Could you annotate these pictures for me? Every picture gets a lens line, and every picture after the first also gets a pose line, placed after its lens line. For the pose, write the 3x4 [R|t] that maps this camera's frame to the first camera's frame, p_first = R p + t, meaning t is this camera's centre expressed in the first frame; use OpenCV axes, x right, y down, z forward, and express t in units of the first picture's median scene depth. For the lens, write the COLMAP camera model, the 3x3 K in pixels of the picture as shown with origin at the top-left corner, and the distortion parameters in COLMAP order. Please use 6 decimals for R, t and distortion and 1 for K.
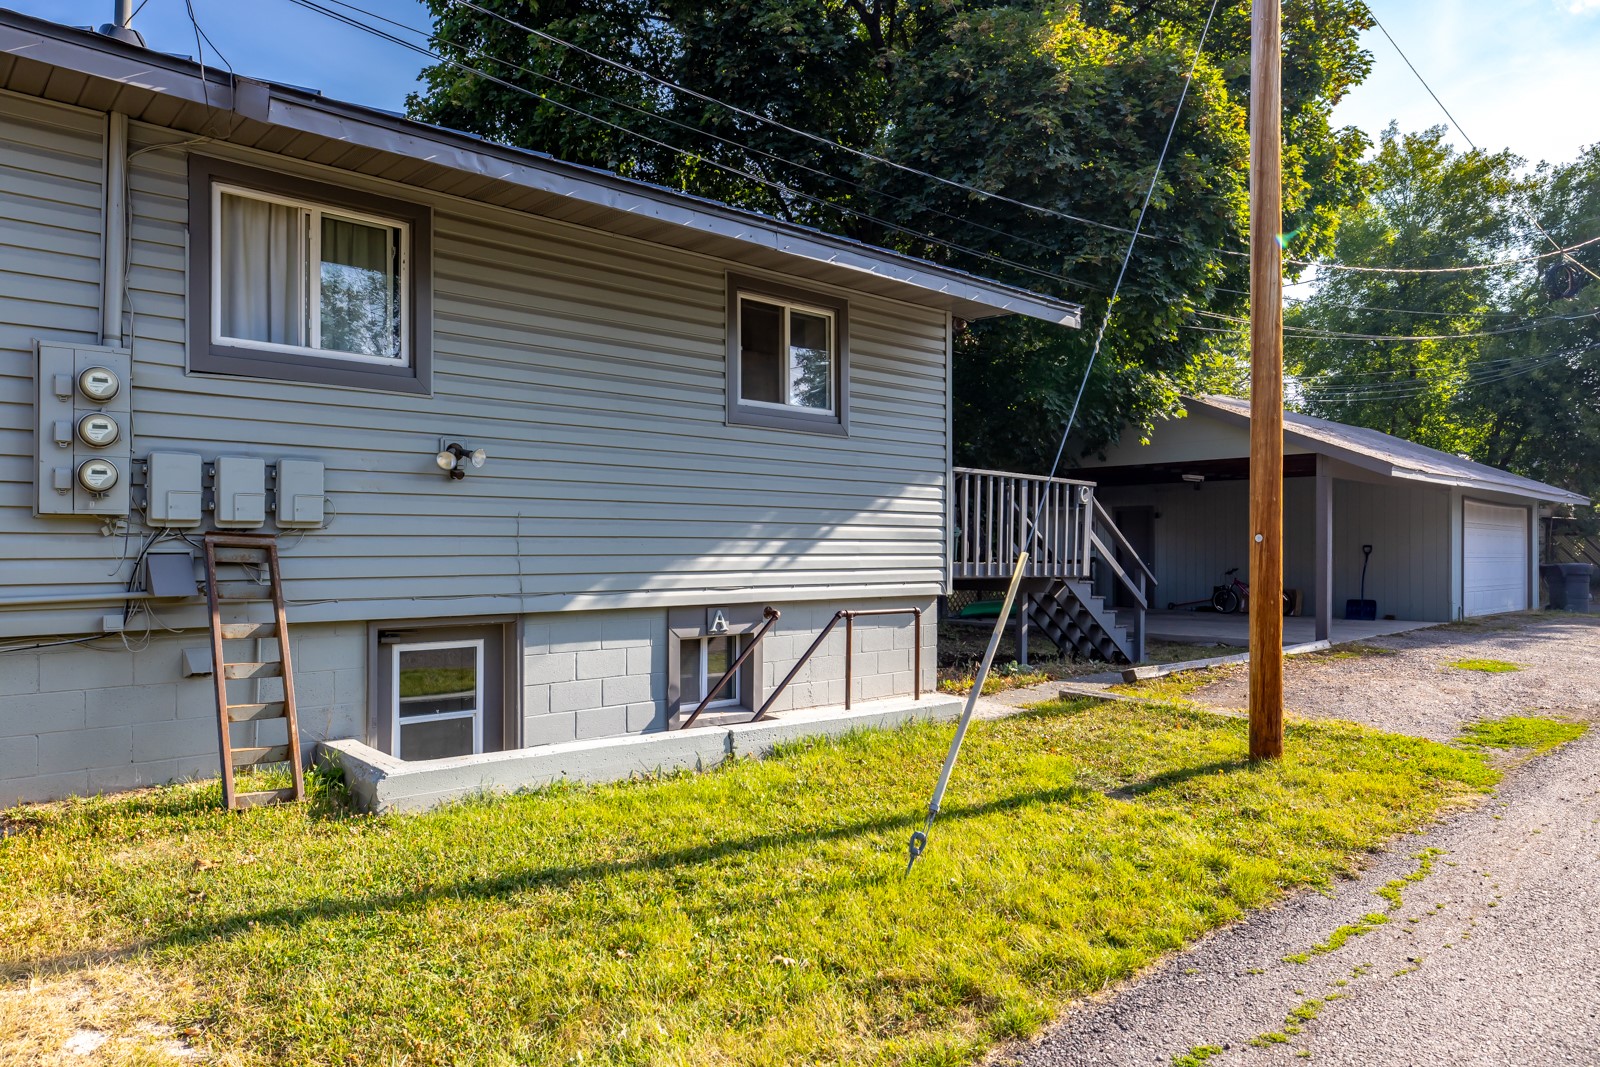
lens RADIAL K [[1037.3, 0, 794.7], [0, 1037.3, 538.9], [0, 0, 1]] dist [-0.015399, -0.000991]
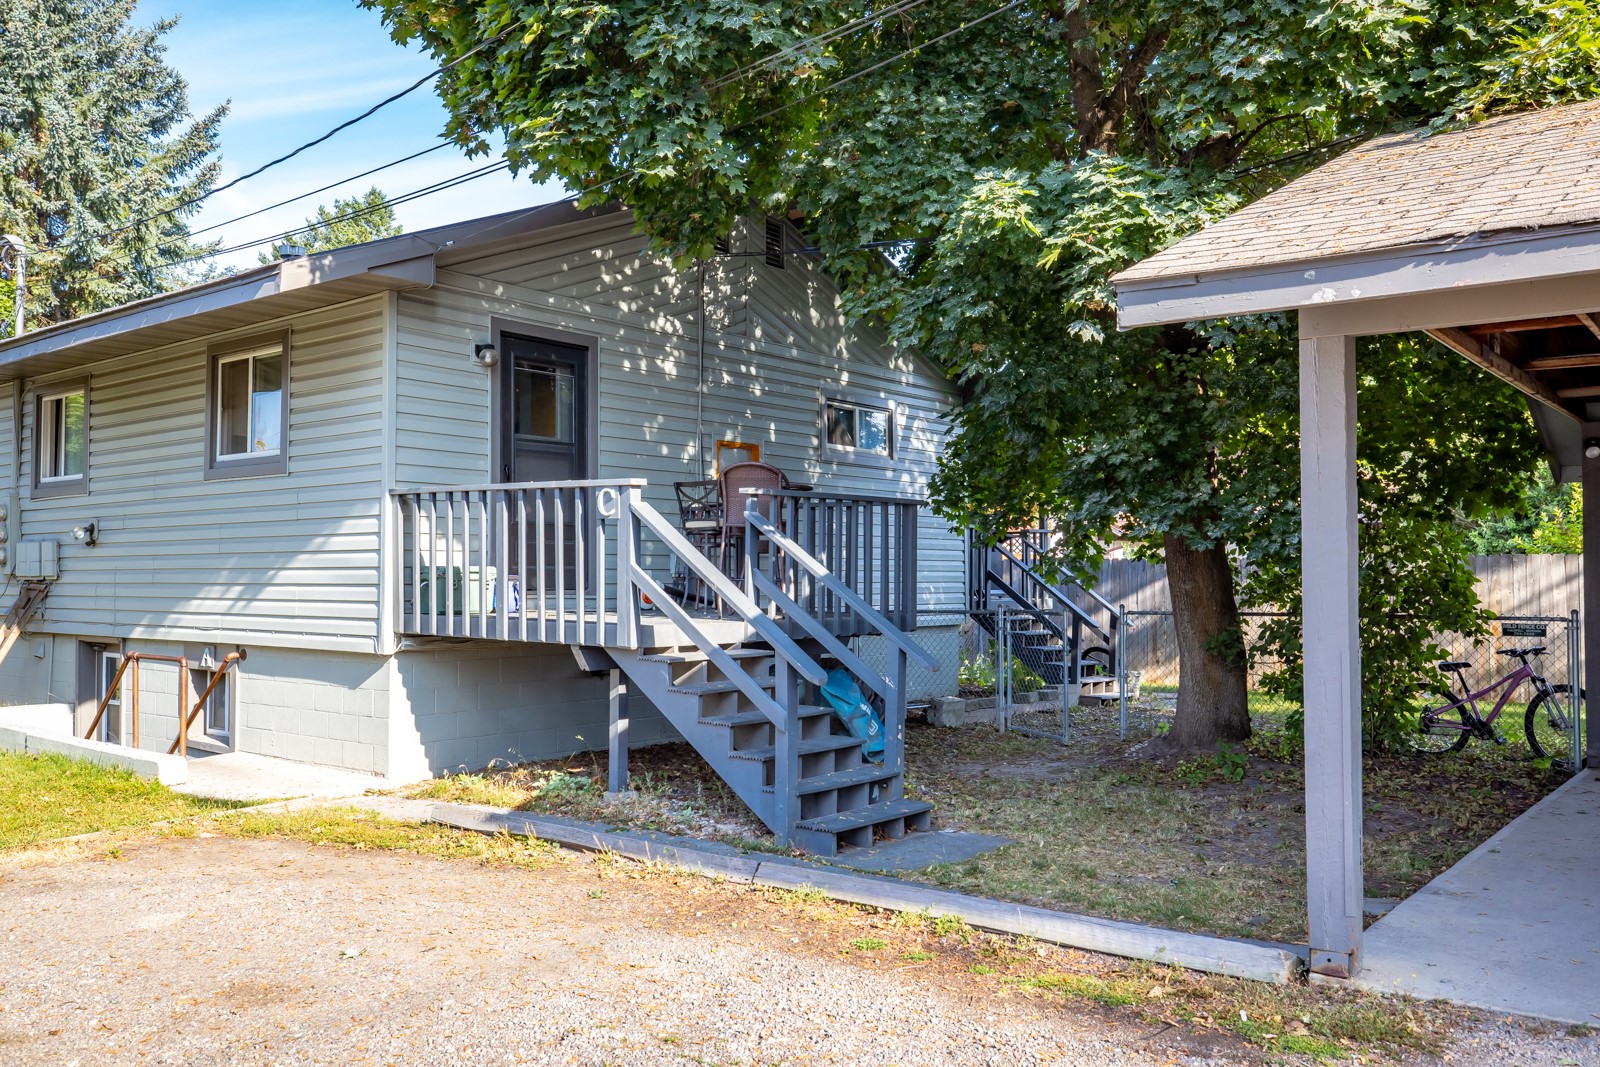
lens RADIAL K [[1318.3, 0, 778.8], [0, 1318.3, 534.1], [0, 0, 1]] dist [-0.019194, 0.024620]
pose [[0.150741, -0.031329, -0.988077, 1.432099], [0.012481, 0.999478, -0.029787, -0.004149], [0.988495, -0.007842, 0.151053, 1.399265]]
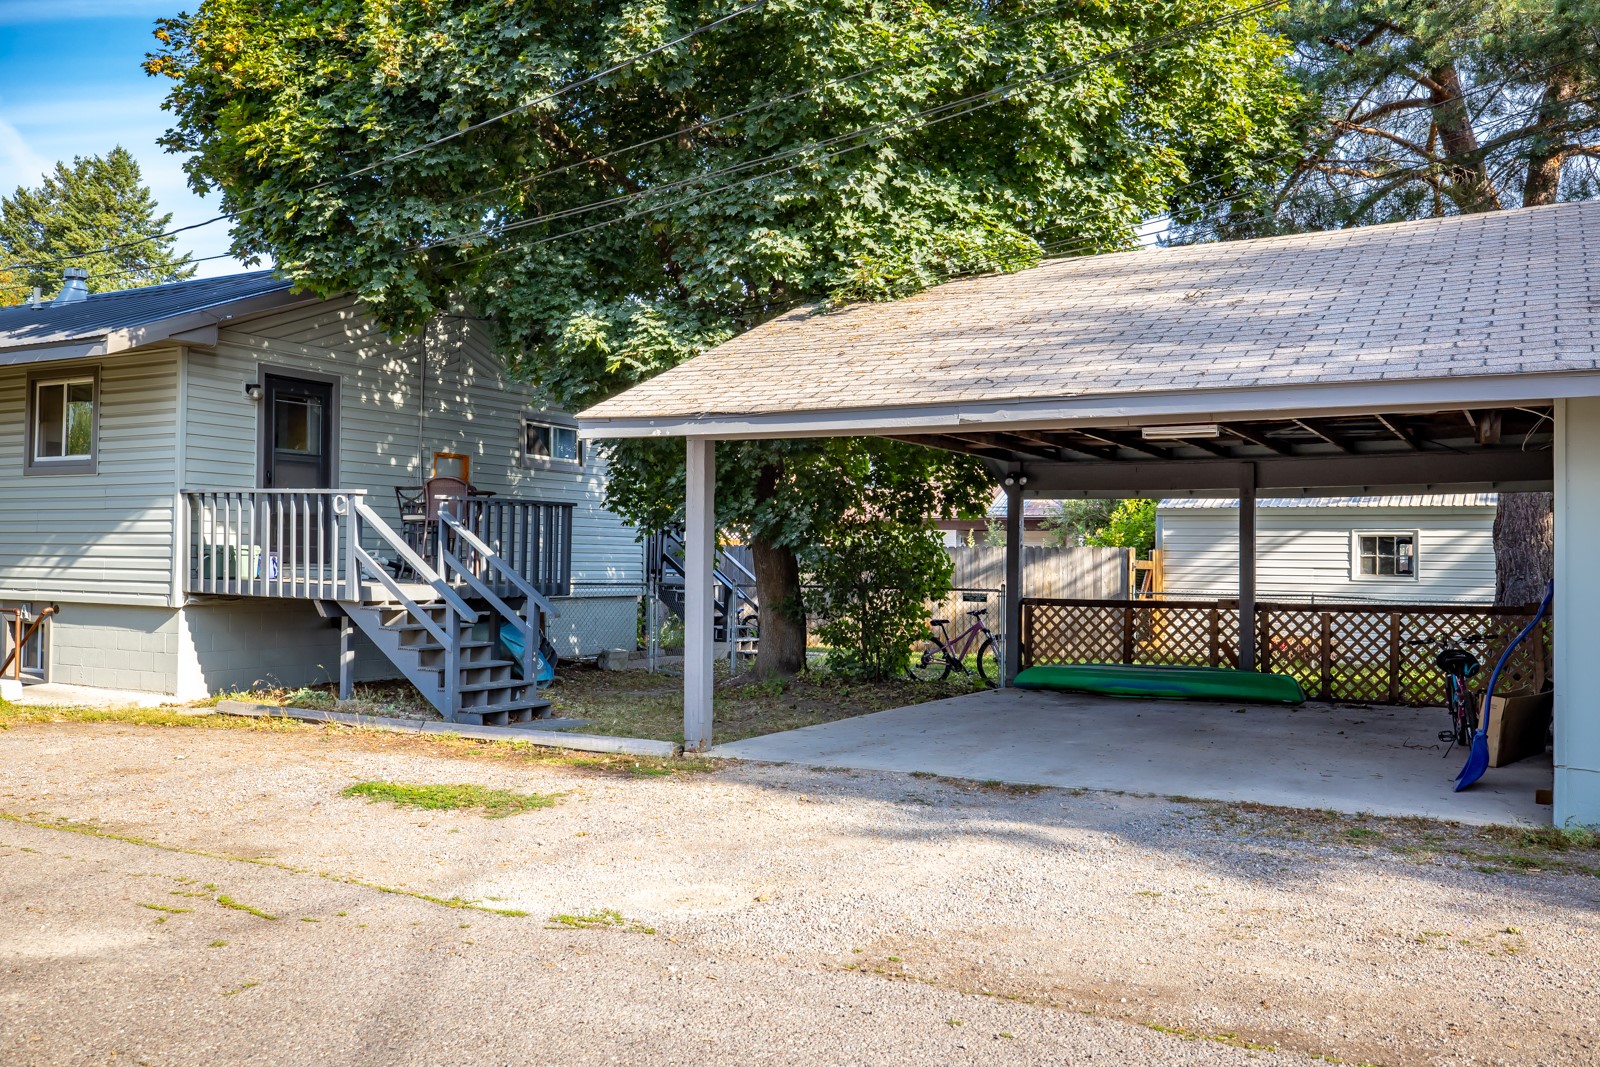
lens RADIAL K [[1349.6, 0, 794.3], [0, 1349.6, 536.4], [0, 0, 1]] dist [0.003792, -0.013040]
pose [[0.315675, -0.012086, -0.948790, 2.072537], [-0.001072, 0.999914, -0.013094, -0.003496], [0.948867, 0.005151, 0.315635, 1.428798]]
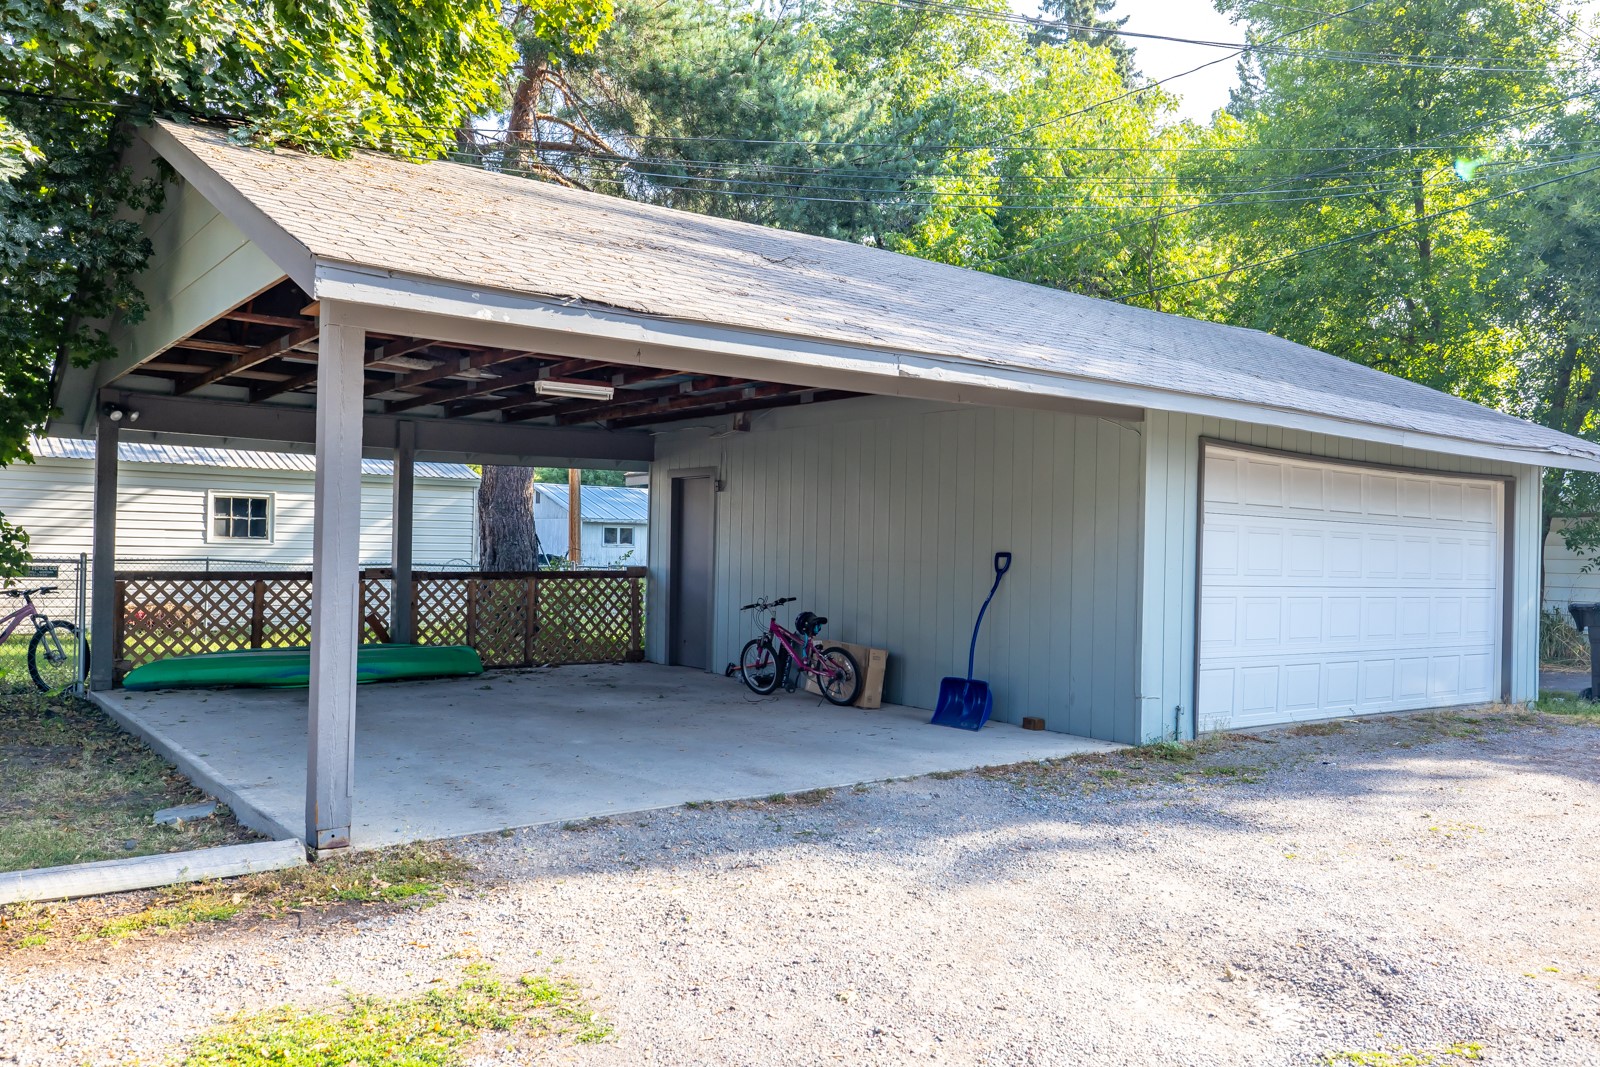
lens RADIAL K [[1240.5, 0, 797.8], [0, 1240.5, 545.7], [0, 0, 1]] dist [0.002718, -0.000843]
pose [[0.994062, 0.025127, -0.105870, 1.213515], [-0.024008, 0.999642, 0.011837, -0.001876], [0.106130, -0.009225, 0.994310, 1.093800]]
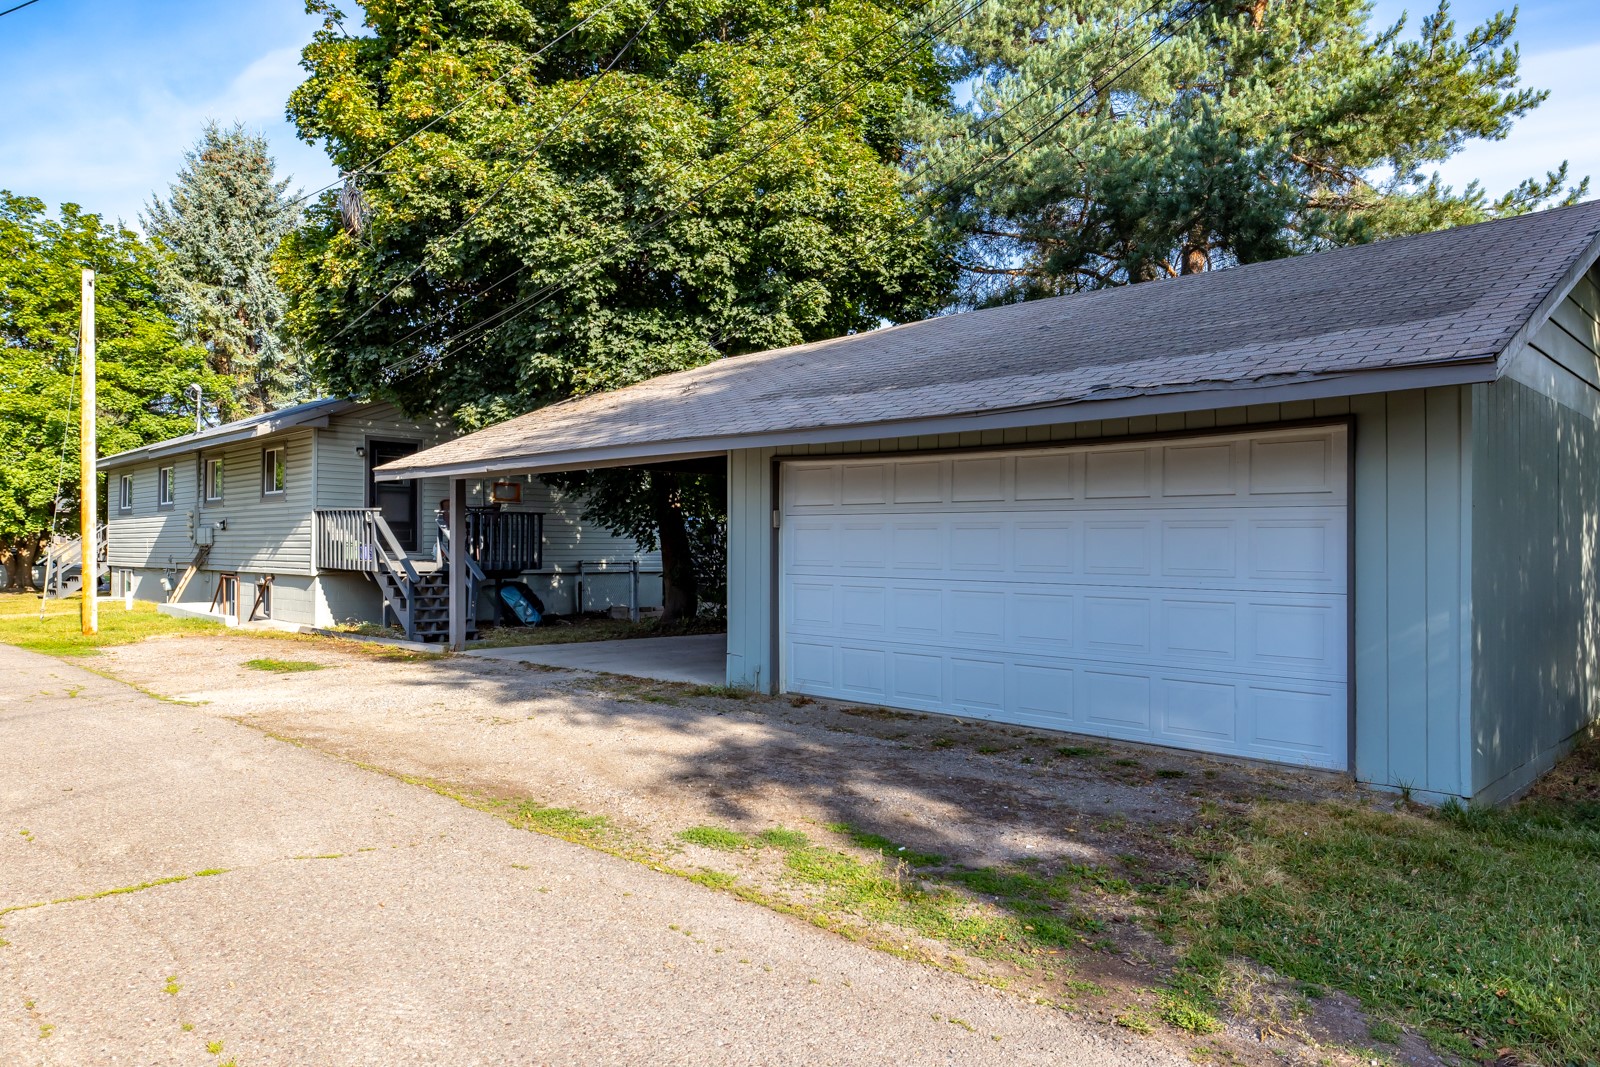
lens RADIAL K [[1065.6, 0, 802.0], [0, 1065.6, 547.2], [0, 0, 1]] dist [-0.013013, 0.002048]
pose [[0.059329, -0.001965, -0.998237, 2.658803], [0.005124, 0.999985, -0.001663, 0.010314], [0.998225, -0.005016, 0.059338, 2.191123]]
